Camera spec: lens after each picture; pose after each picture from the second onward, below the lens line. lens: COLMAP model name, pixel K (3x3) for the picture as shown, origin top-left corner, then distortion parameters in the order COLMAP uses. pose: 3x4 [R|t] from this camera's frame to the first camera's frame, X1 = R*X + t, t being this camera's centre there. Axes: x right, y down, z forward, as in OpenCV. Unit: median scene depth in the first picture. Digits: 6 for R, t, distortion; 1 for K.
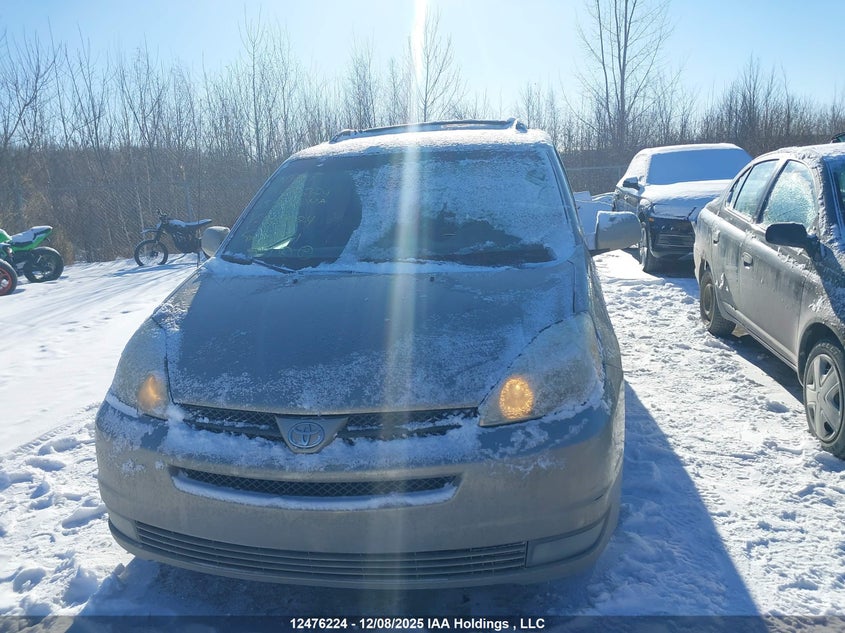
lens RADIAL K [[631.5, 0, 399.9], [0, 631.5, 316.3], [0, 0, 1]] dist [0.080665, -0.127198]
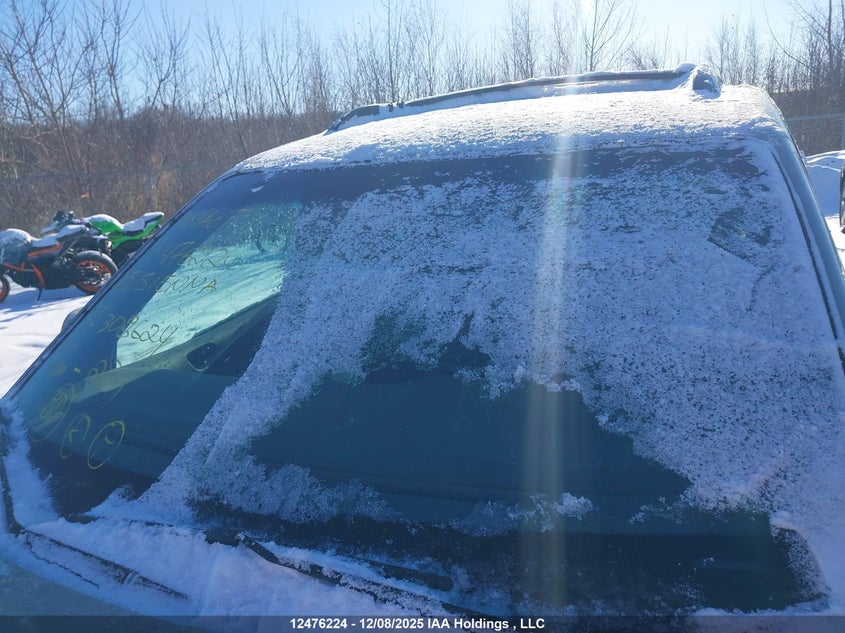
lens RADIAL K [[646.4, 0, 422.5], [0, 646.4, 316.5], [0, 0, 1]] dist [0.046080, -0.050965]
pose [[0.975788, 0.022305, -0.217578, 0.122019], [-0.010029, 0.998303, 0.057361, -0.194310], [0.218488, -0.053790, 0.974356, 0.614817]]
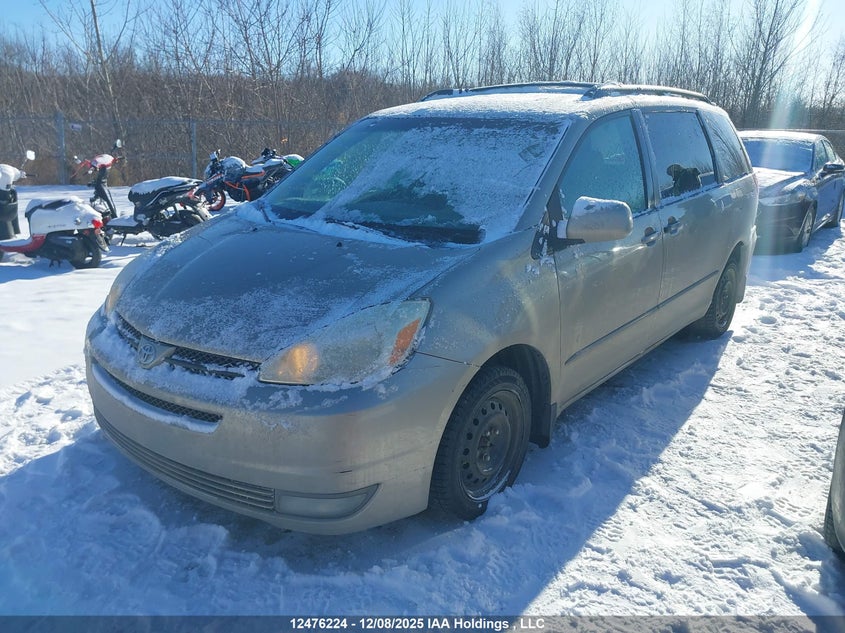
lens RADIAL K [[646.4, 0, 422.5], [0, 646.4, 316.5], [0, 0, 1]] dist [0.046080, -0.050965]
pose [[0.883922, 0.182934, -0.430368, 0.532524], [-0.149279, 0.982540, 0.111041, -0.065929], [0.443168, -0.033906, 0.895797, 0.070834]]
